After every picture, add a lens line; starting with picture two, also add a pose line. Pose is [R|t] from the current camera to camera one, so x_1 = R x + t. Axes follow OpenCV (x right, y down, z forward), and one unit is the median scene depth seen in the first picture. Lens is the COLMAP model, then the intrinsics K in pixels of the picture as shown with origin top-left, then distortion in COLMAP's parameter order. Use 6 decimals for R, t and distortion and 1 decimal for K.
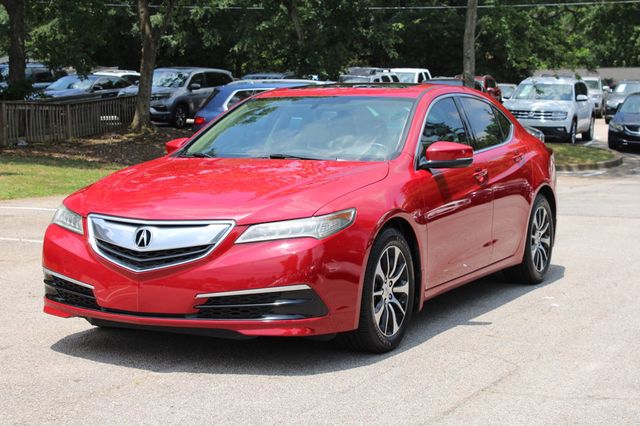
lens RADIAL K [[1199.4, 0, 320.0], [0, 1199.4, 213.0], [0, 0, 1]] dist [0.039095, 0.139630]
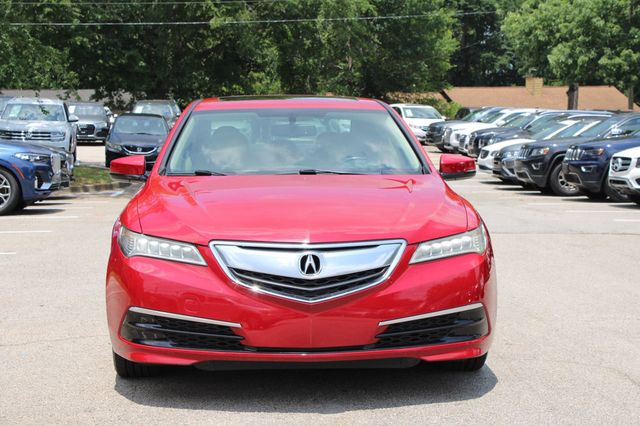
lens RADIAL K [[1199.4, 0, 320.0], [0, 1199.4, 213.0], [0, 0, 1]] dist [0.039095, 0.139630]
pose [[0.882237, -0.036326, 0.469402, -0.555920], [0.044989, 0.998961, -0.007250, -0.010146], [-0.468651, 0.027515, 0.882955, 0.212770]]
